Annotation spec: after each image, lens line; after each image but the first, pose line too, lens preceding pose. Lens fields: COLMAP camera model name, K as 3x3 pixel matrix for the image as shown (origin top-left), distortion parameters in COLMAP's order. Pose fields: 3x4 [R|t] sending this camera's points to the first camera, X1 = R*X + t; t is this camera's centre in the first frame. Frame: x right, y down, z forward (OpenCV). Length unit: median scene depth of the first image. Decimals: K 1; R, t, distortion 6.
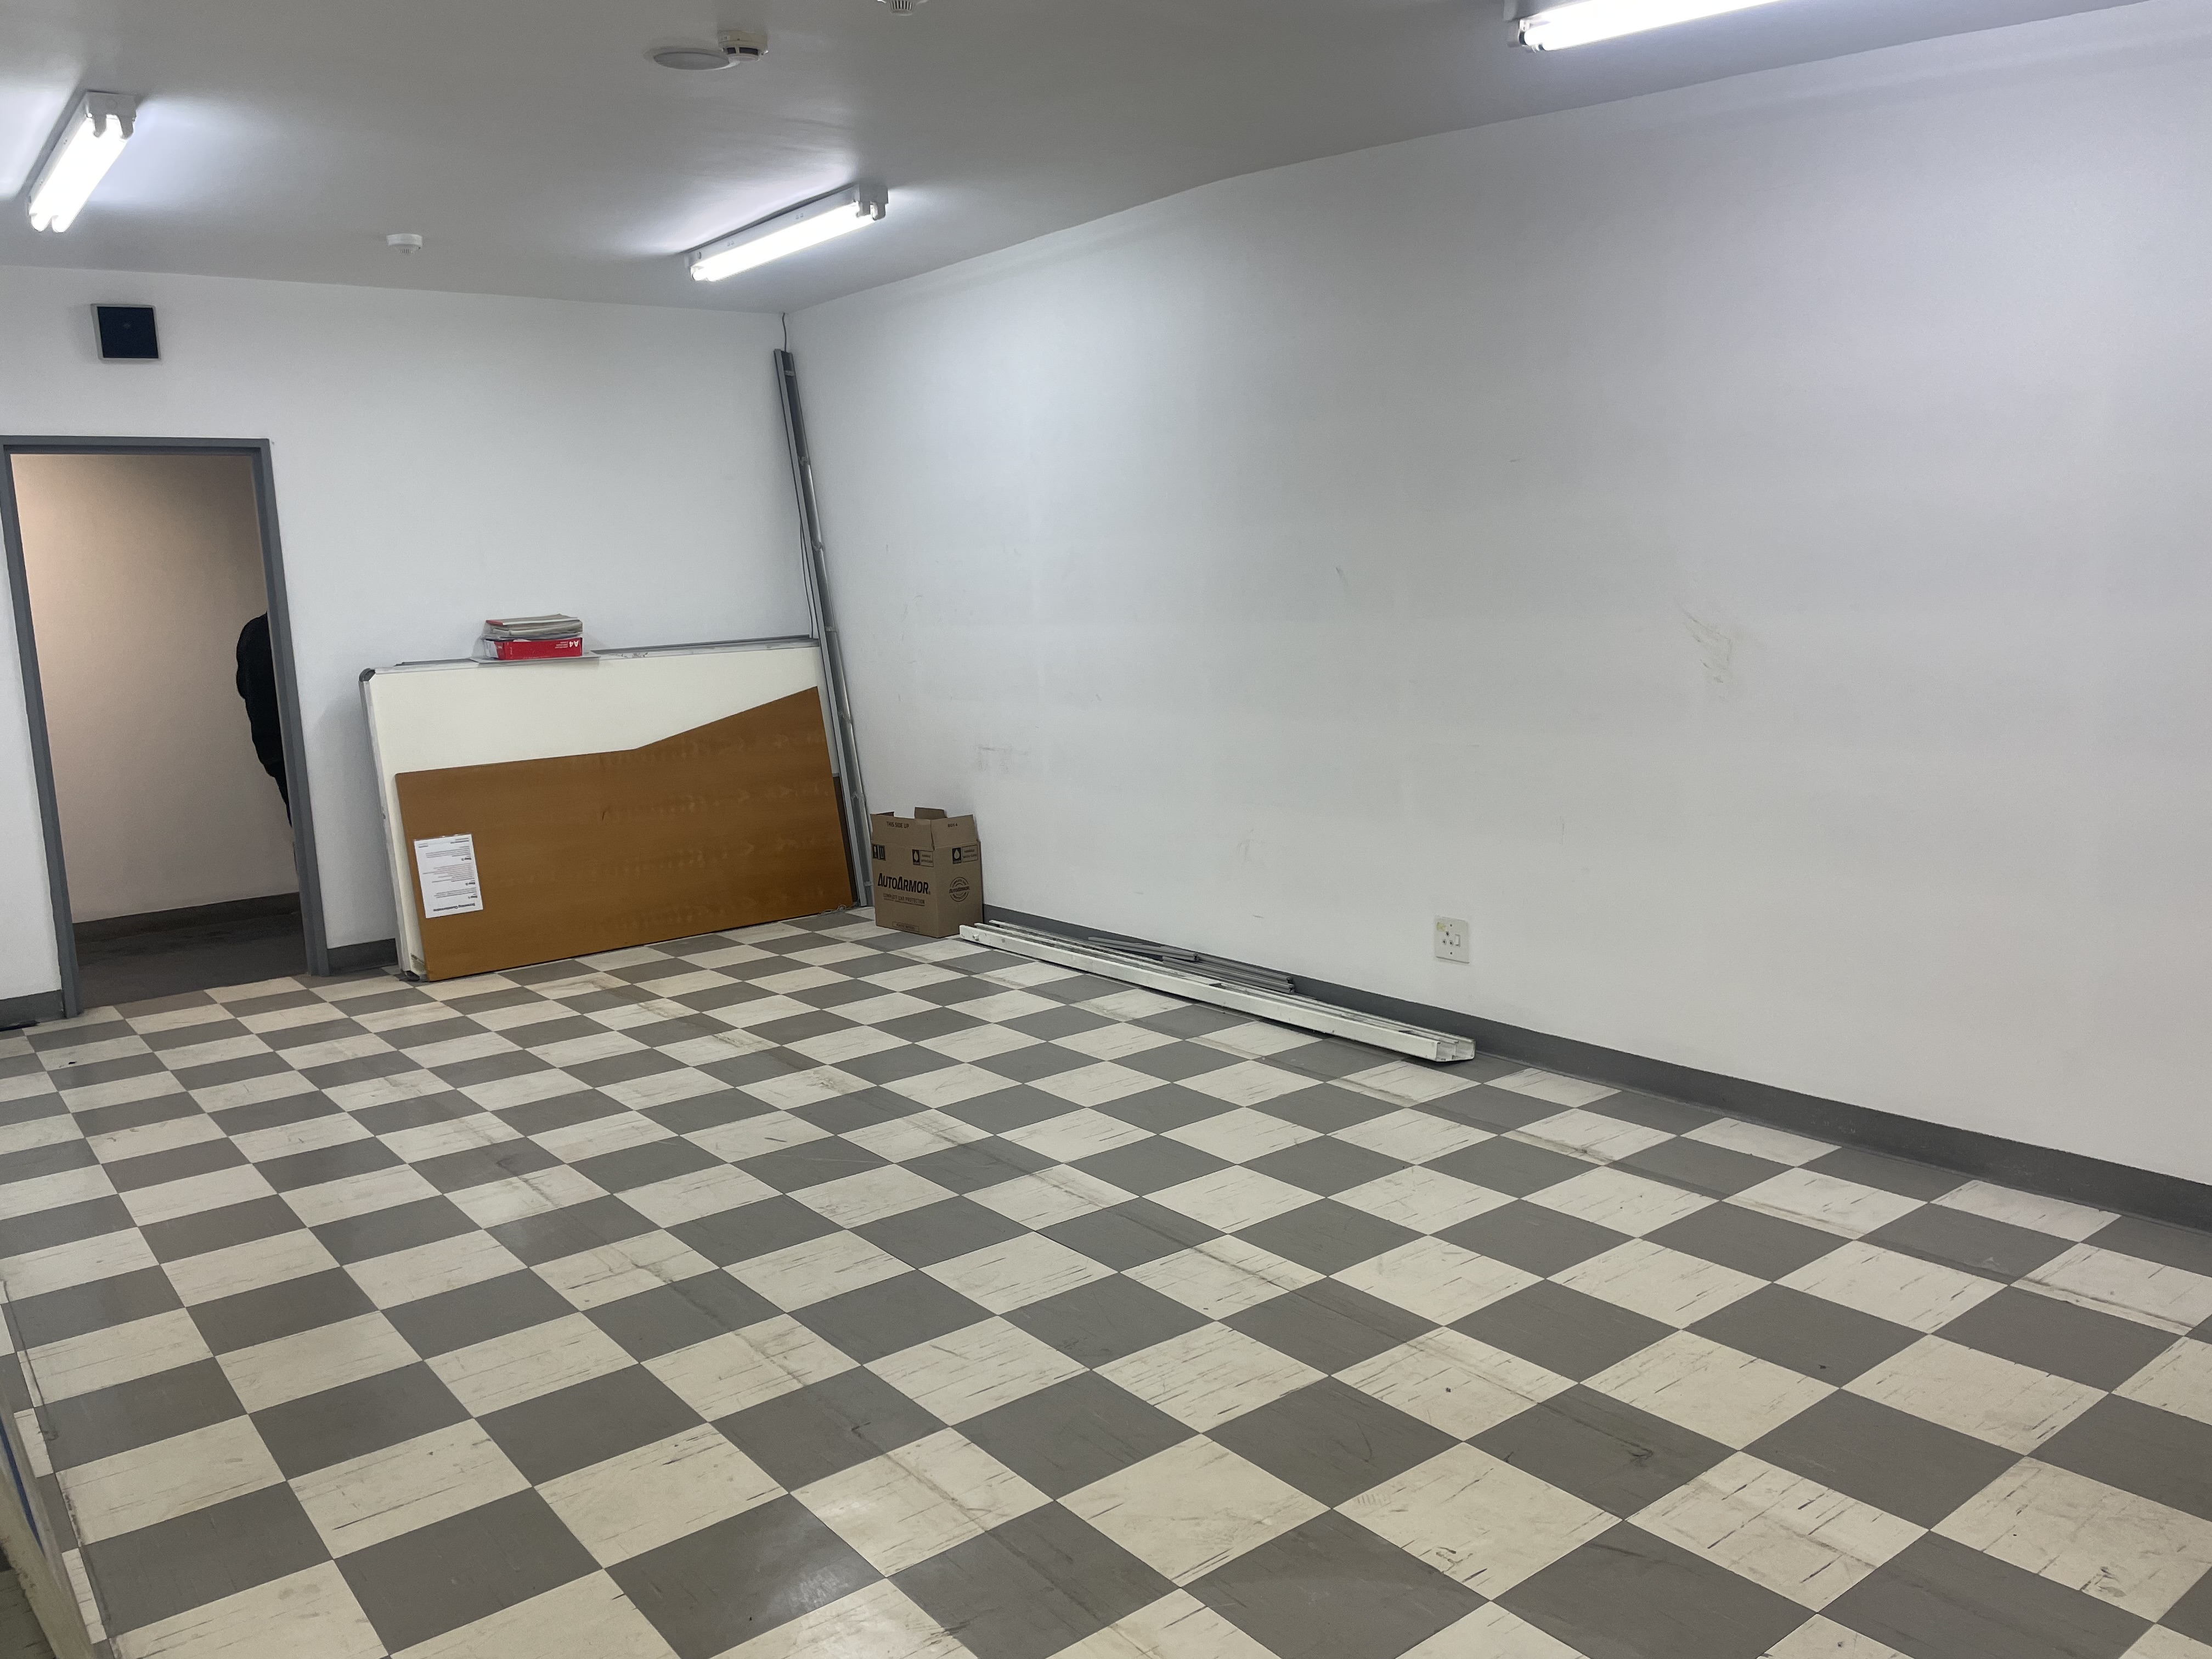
lens RADIAL K [[1669.1, 0, 1106.0], [0, 1669.1, 829.5], [0, 0, 1]] dist [0.126081, -0.189376]
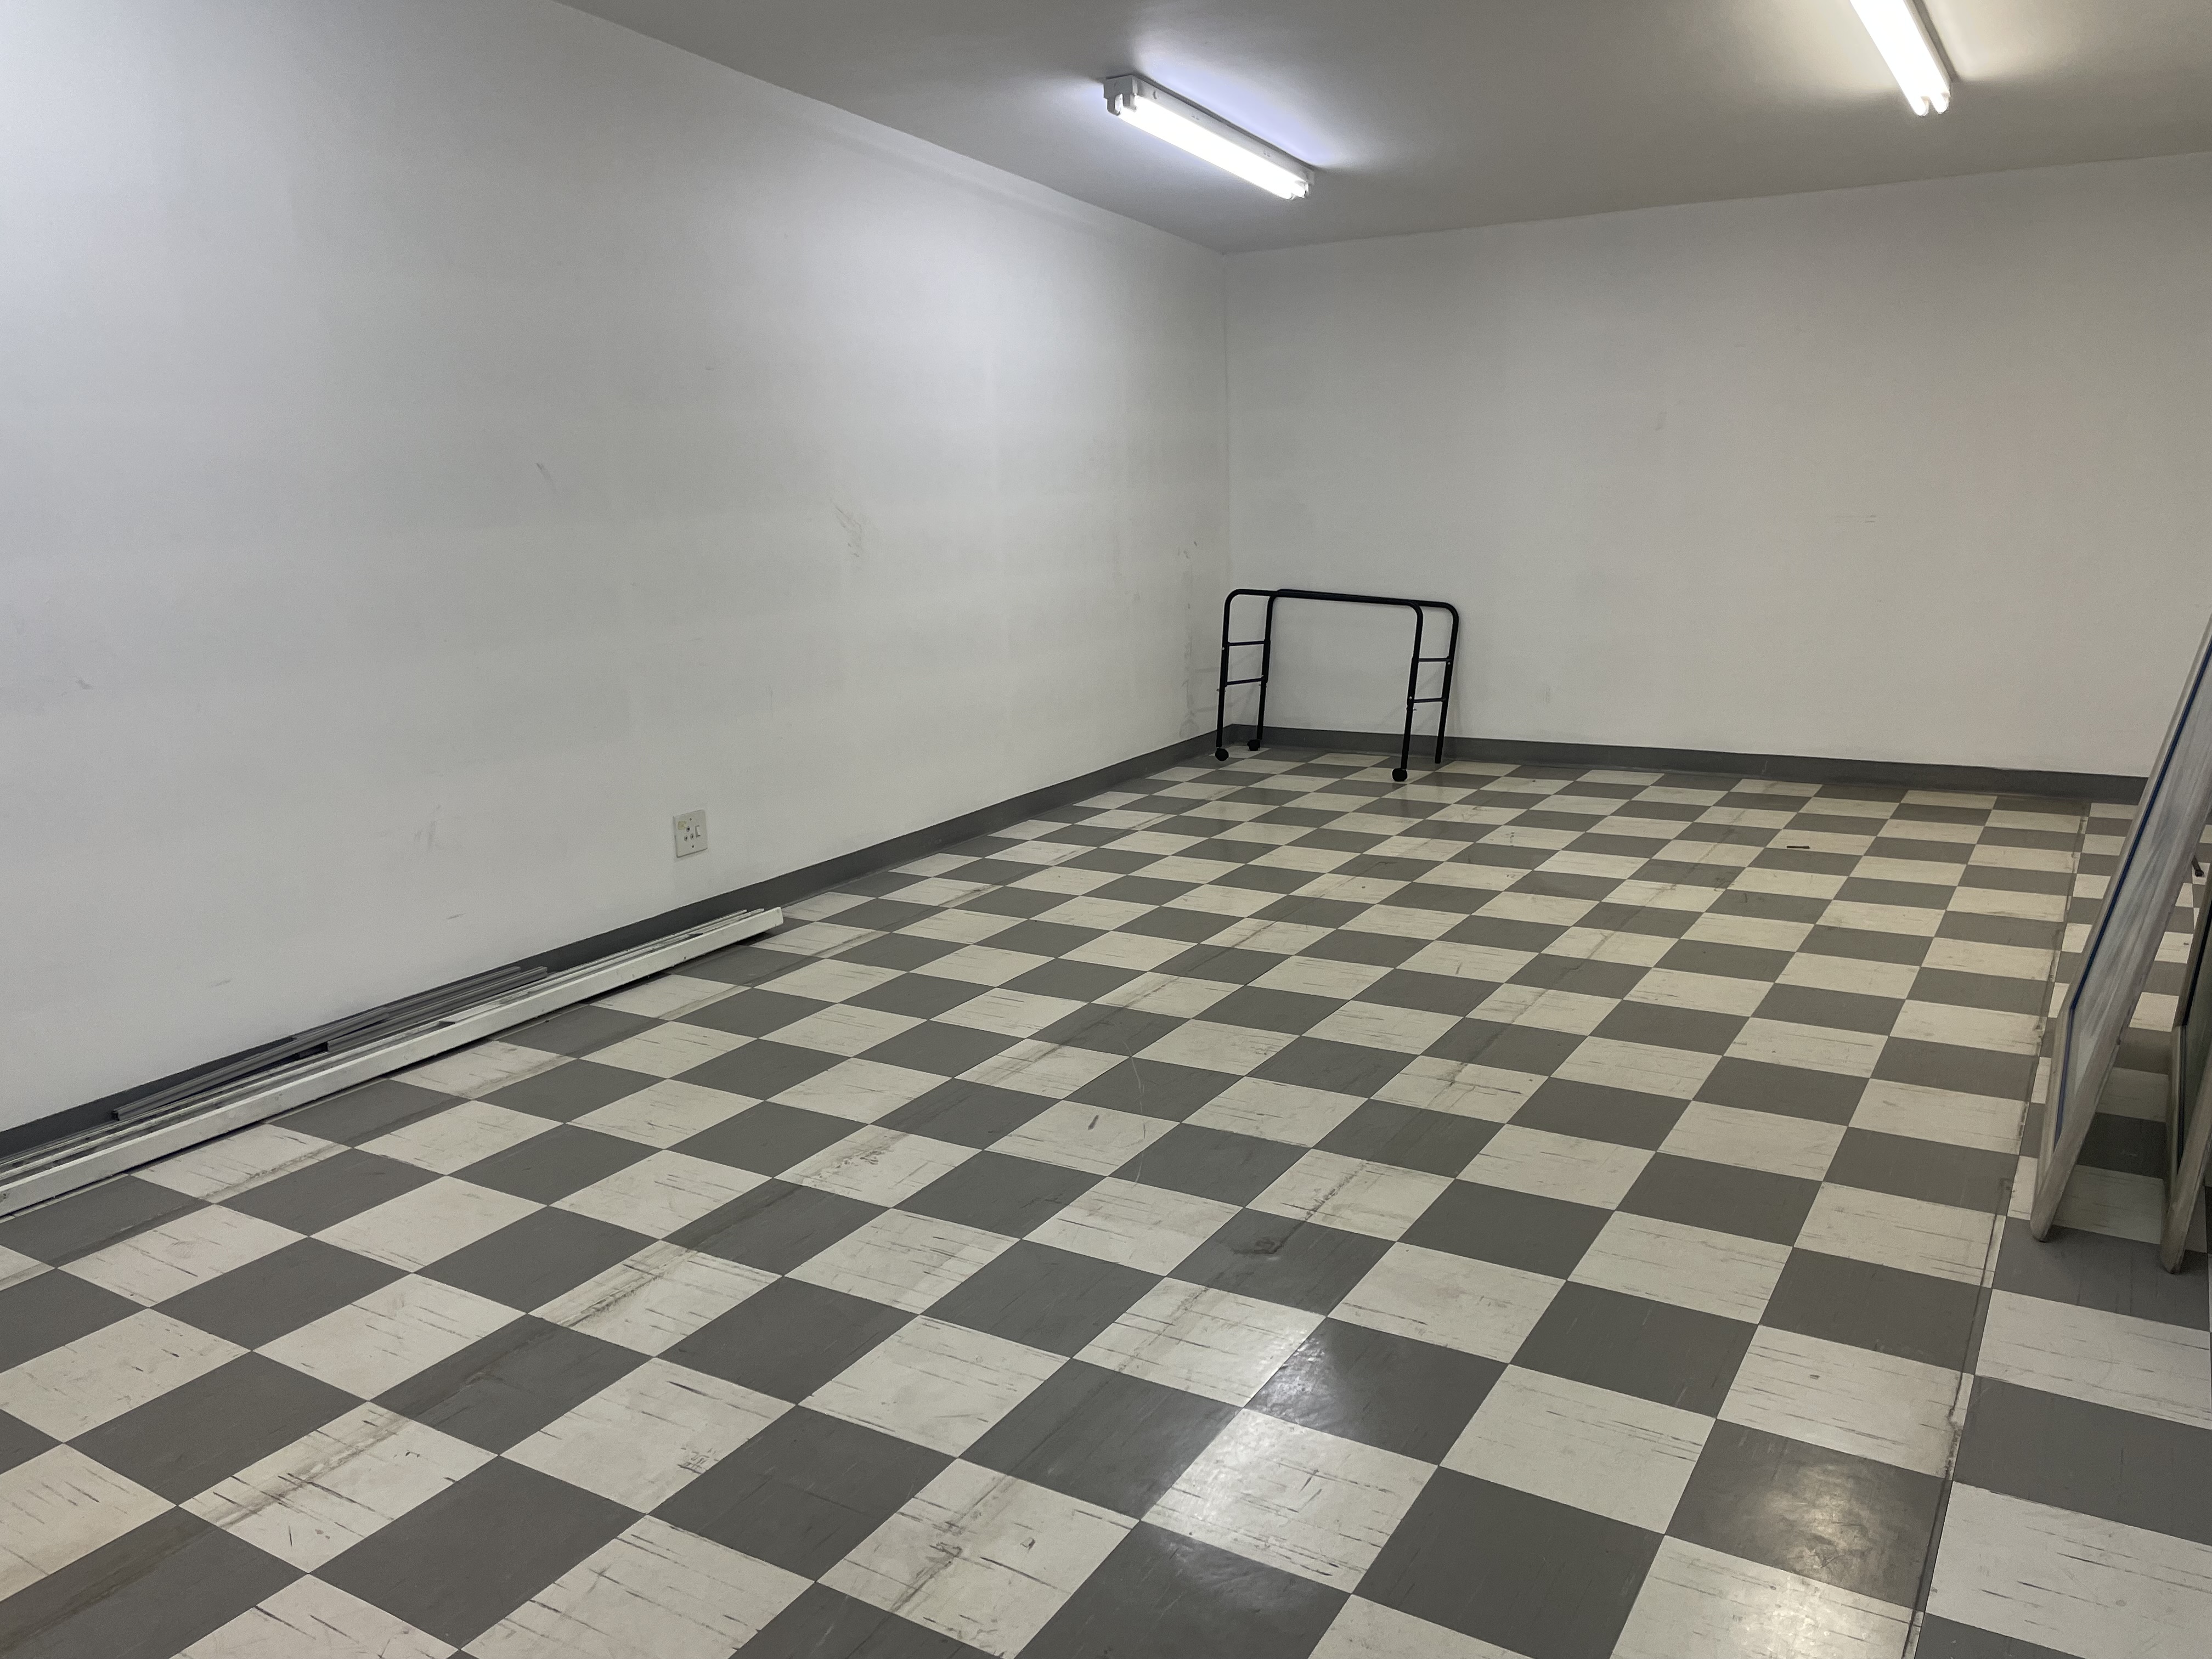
lens RADIAL K [[1669.1, 0, 1106.0], [0, 1669.1, 829.5], [0, 0, 1]] dist [0.126081, -0.189376]
pose [[-0.360244, -0.145652, 0.921417, -0.977518], [0.187981, 0.956139, 0.224635, -0.140649], [-0.913722, 0.254132, -0.317063, 1.282177]]
